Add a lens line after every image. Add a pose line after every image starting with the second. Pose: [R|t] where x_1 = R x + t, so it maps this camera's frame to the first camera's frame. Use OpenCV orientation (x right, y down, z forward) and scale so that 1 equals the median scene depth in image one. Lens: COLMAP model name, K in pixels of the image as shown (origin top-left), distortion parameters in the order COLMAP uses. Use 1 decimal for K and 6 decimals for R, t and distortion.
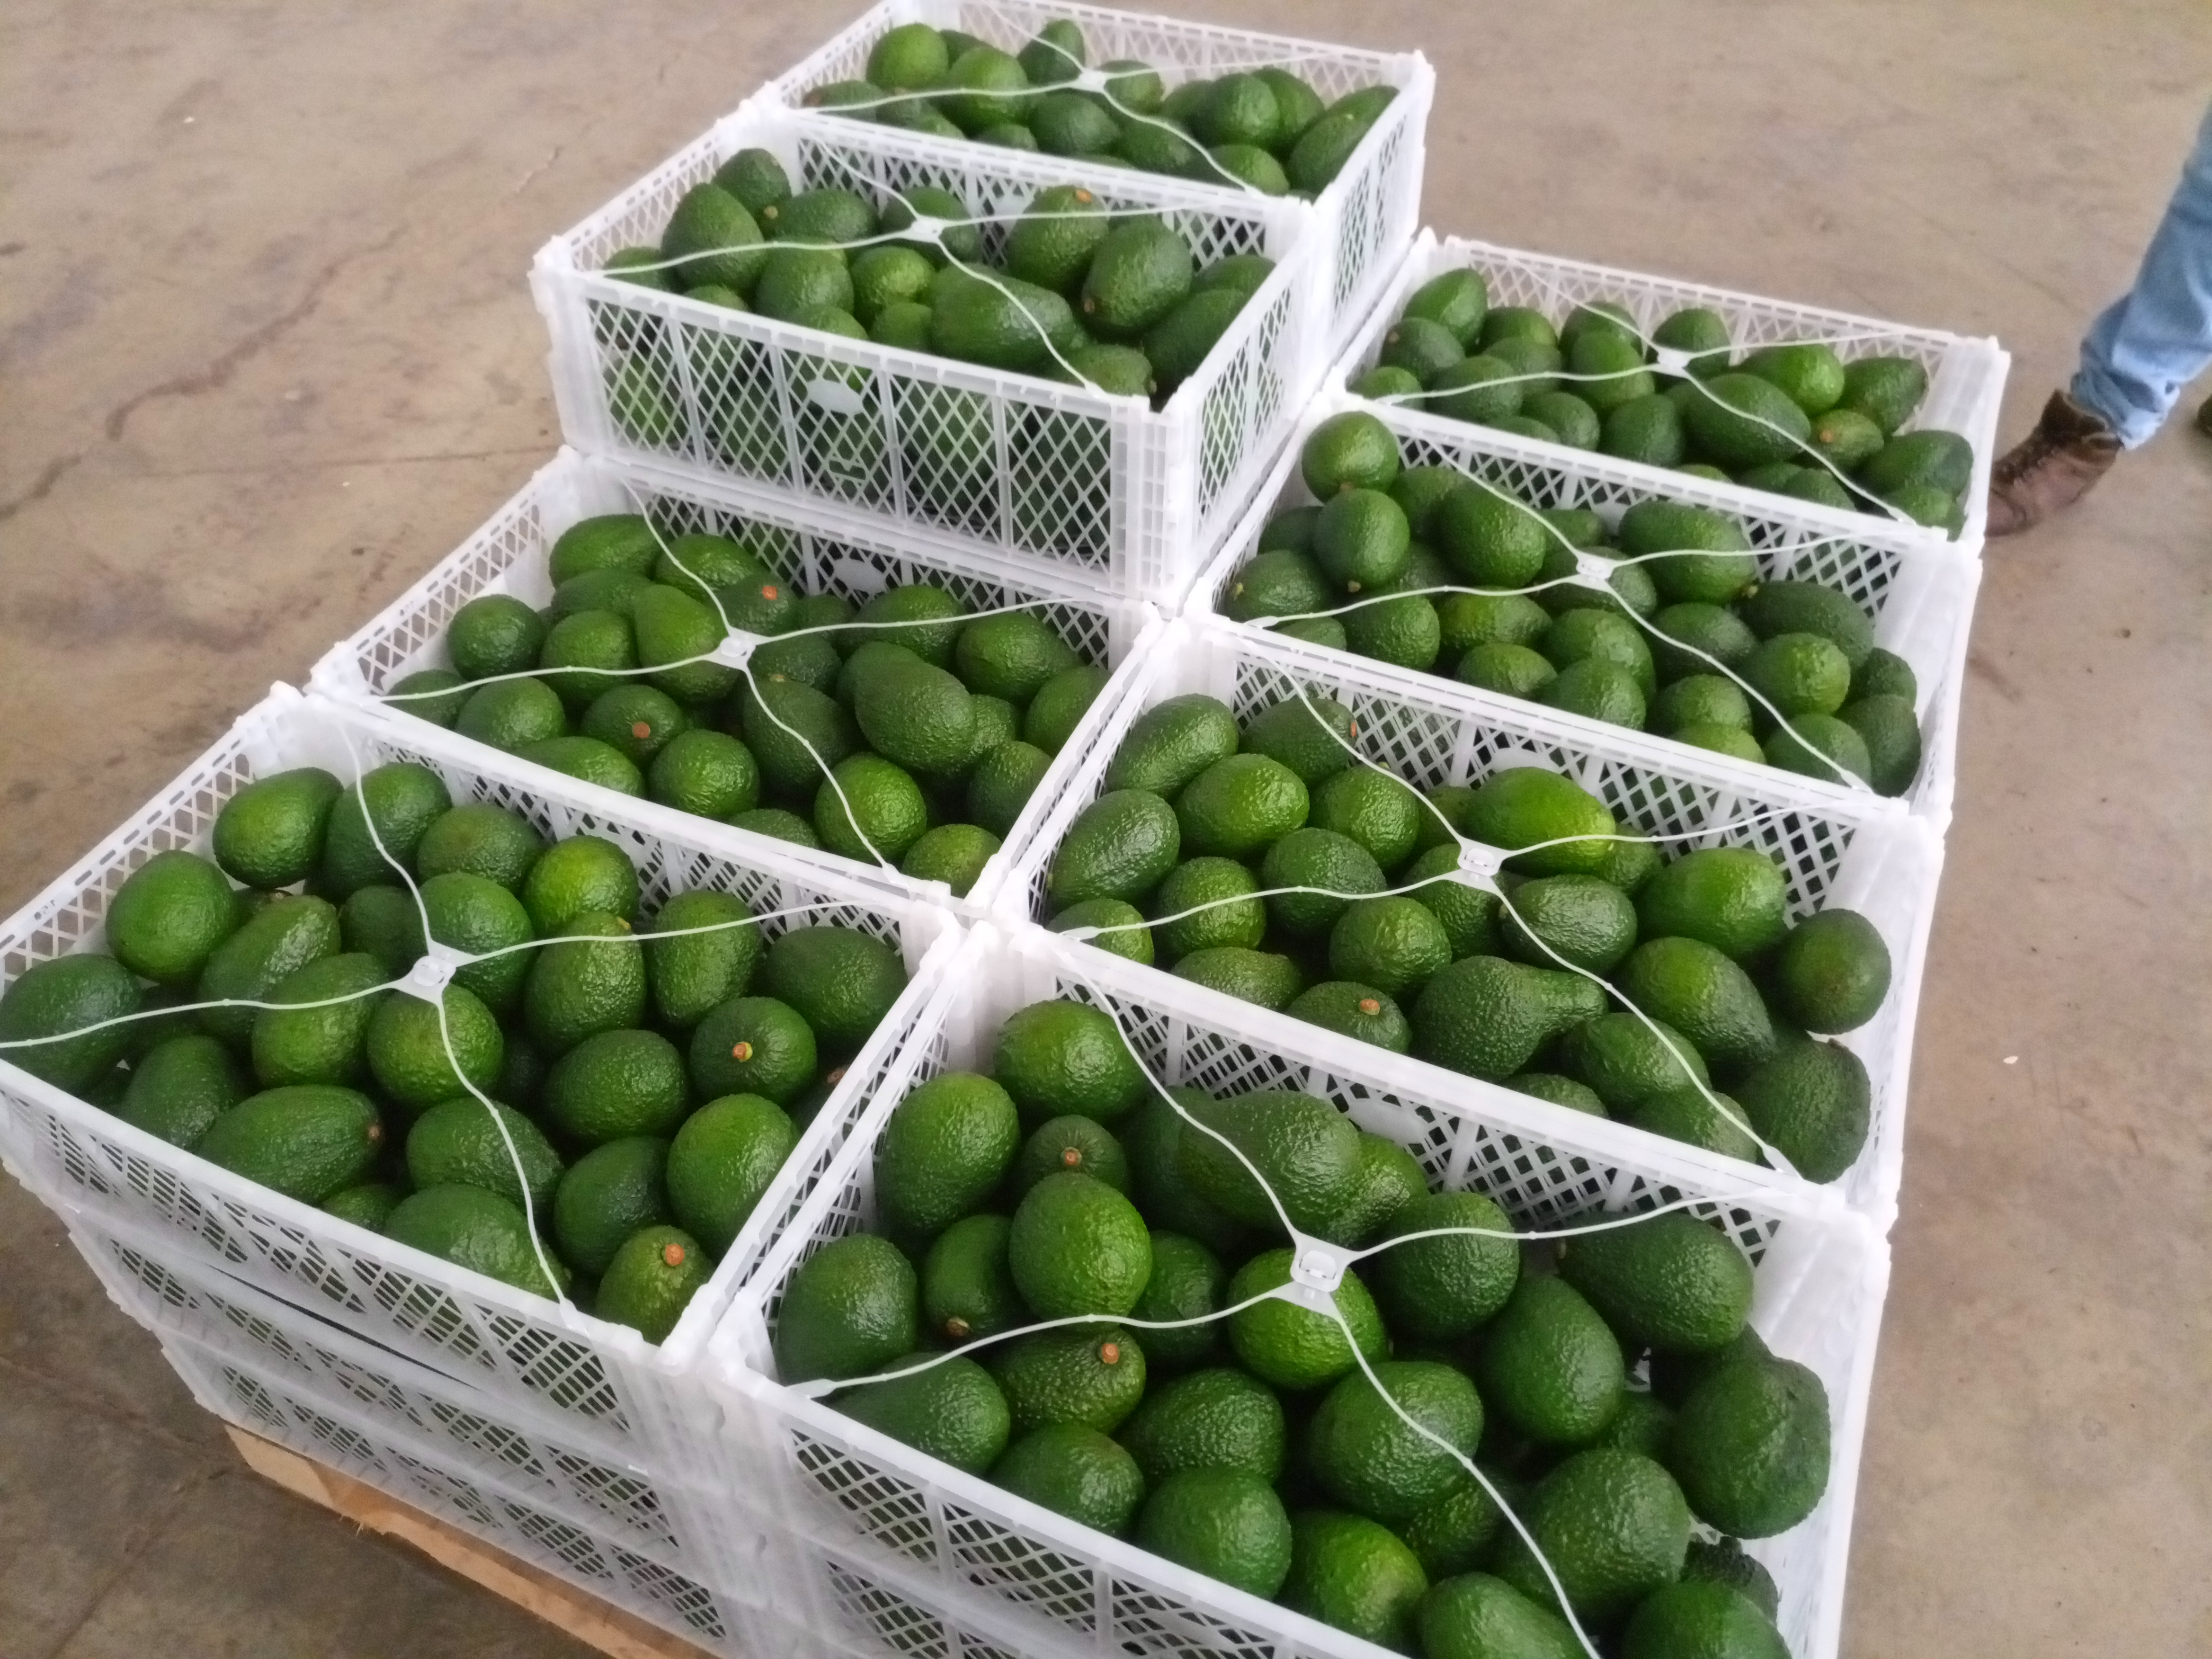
lens RADIAL K [[1755.9, 0, 1107.2], [0, 1755.9, 863.0], [0, 0, 1]] dist [-0.016968, 0.049114]
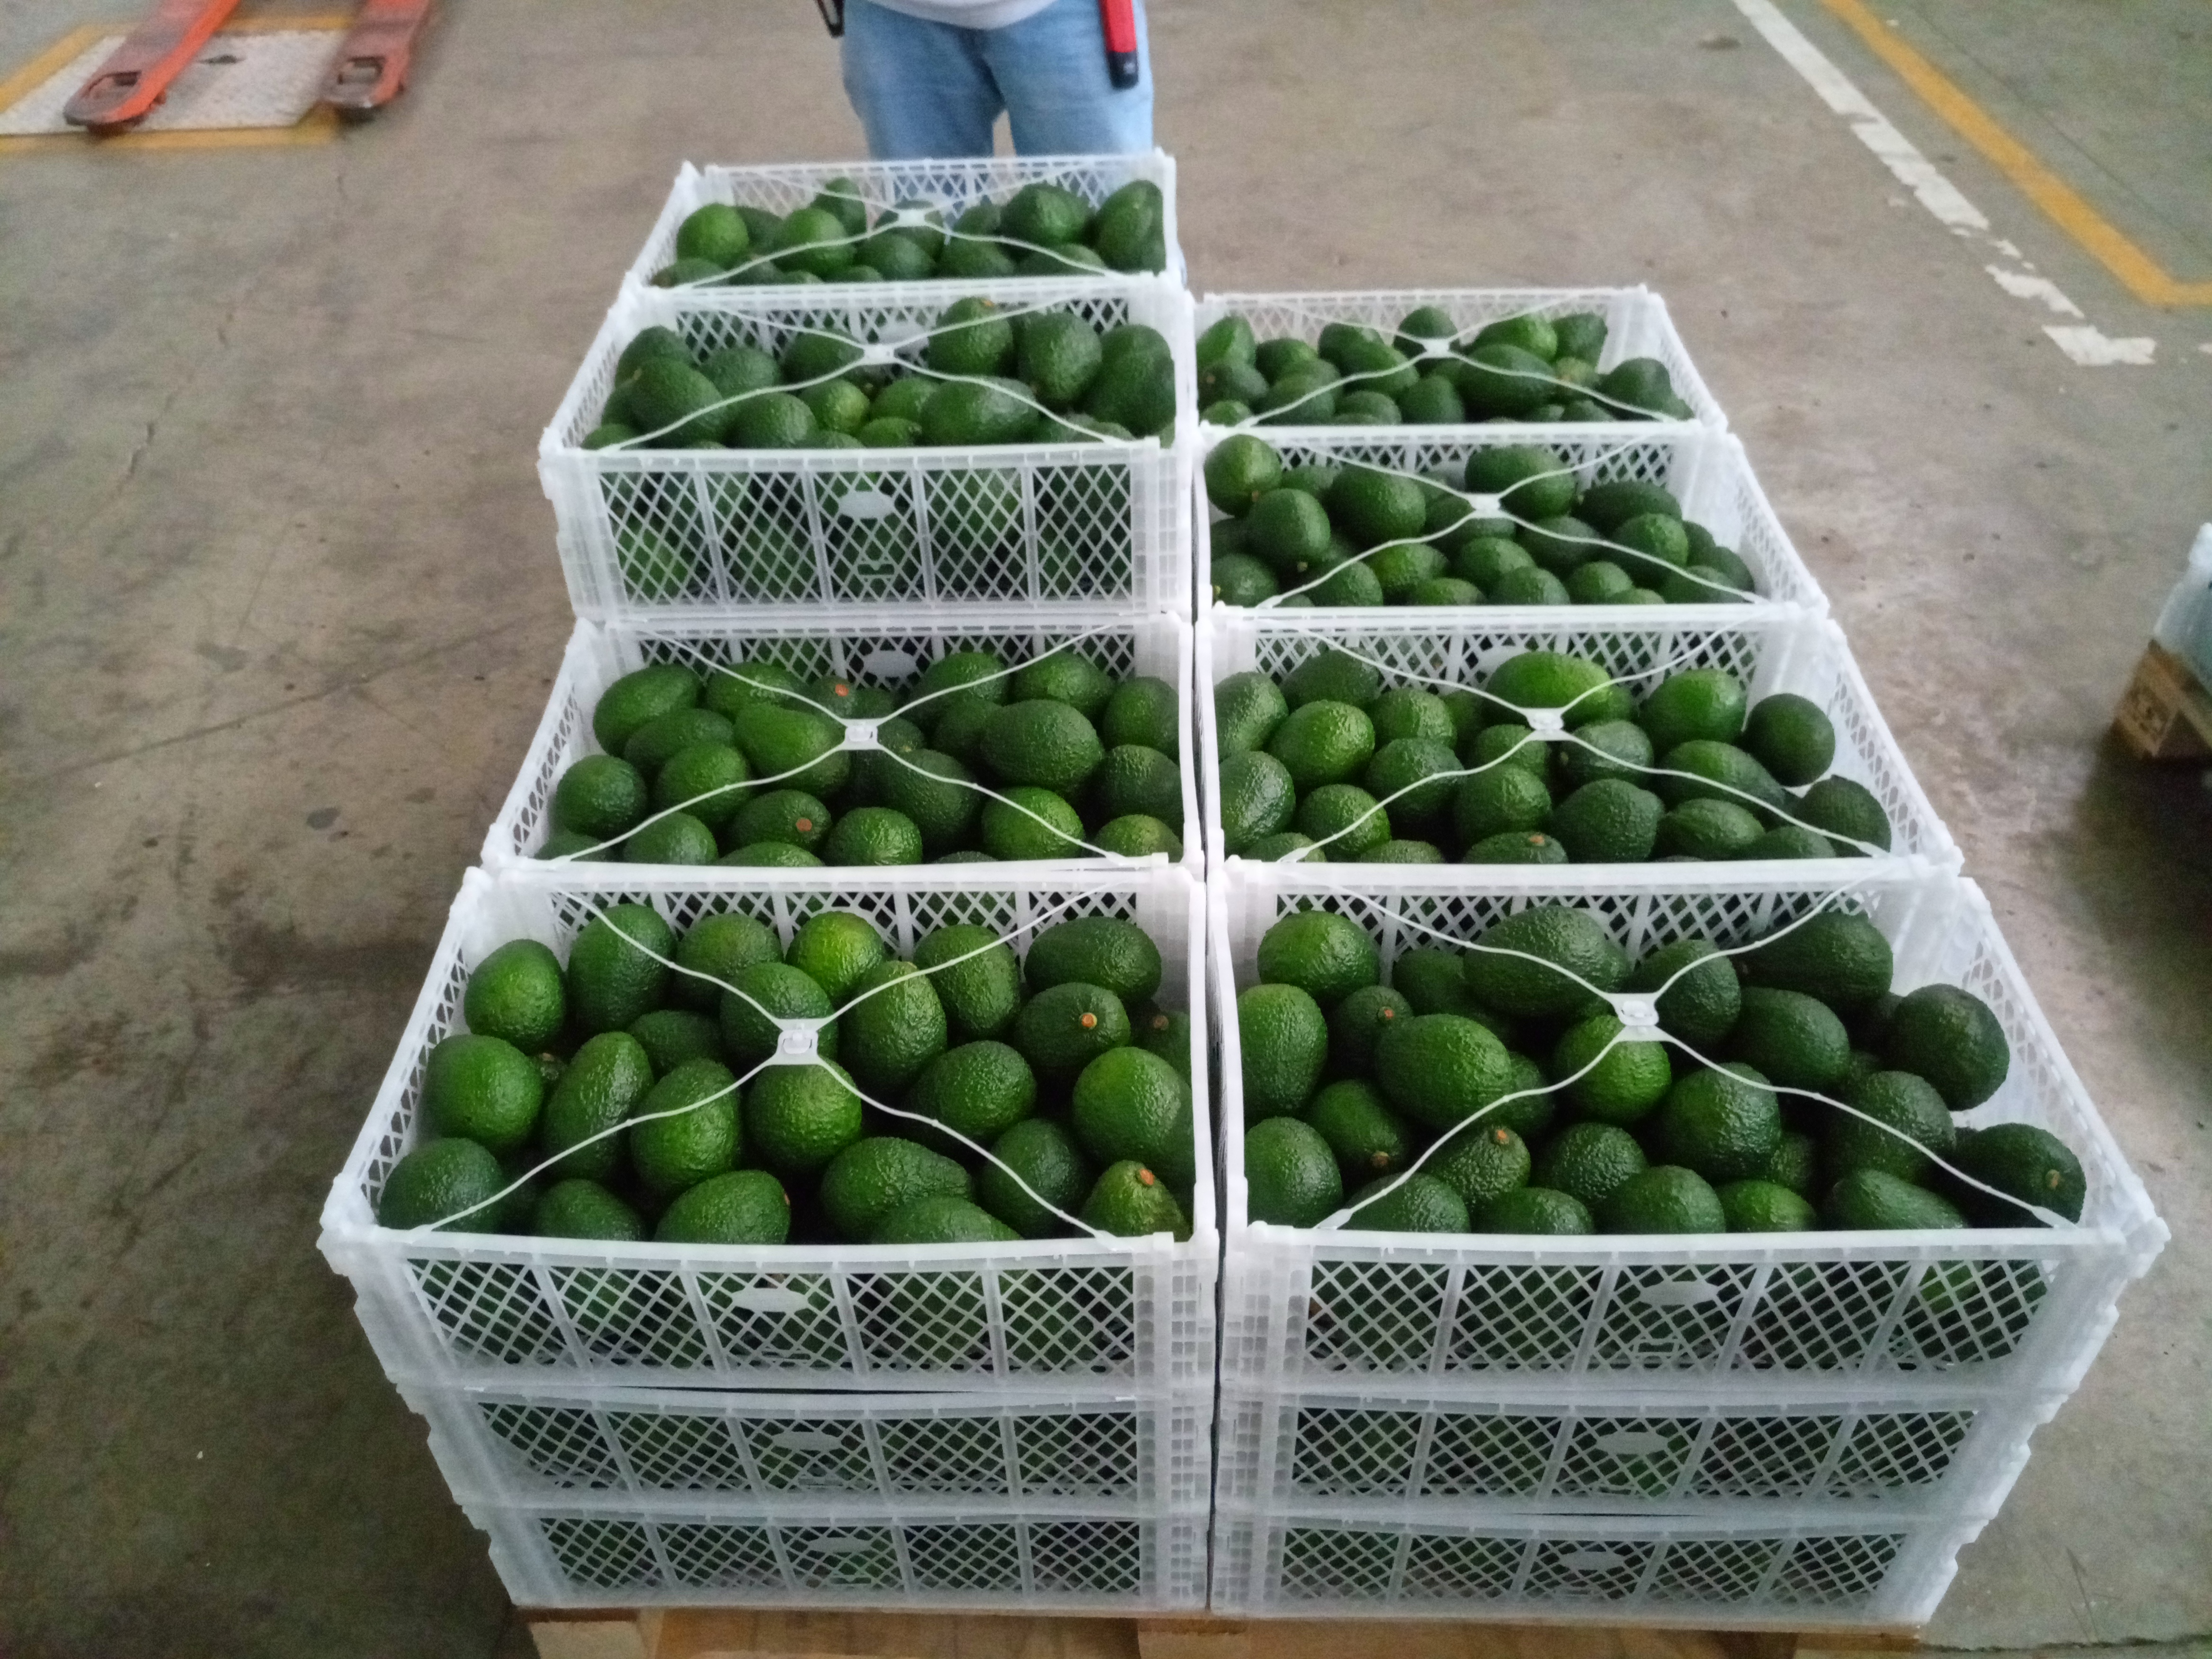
lens RADIAL K [[1755.9, 0, 1077.7], [0, 1755.9, 871.0], [0, 0, 1]] dist [-0.016968, 0.049114]
pose [[0.925058, -0.274535, 0.262483, -0.379936], [0.293677, 0.955230, -0.035907, 0.039949], [-0.240874, 0.110301, 0.964268, -0.097581]]
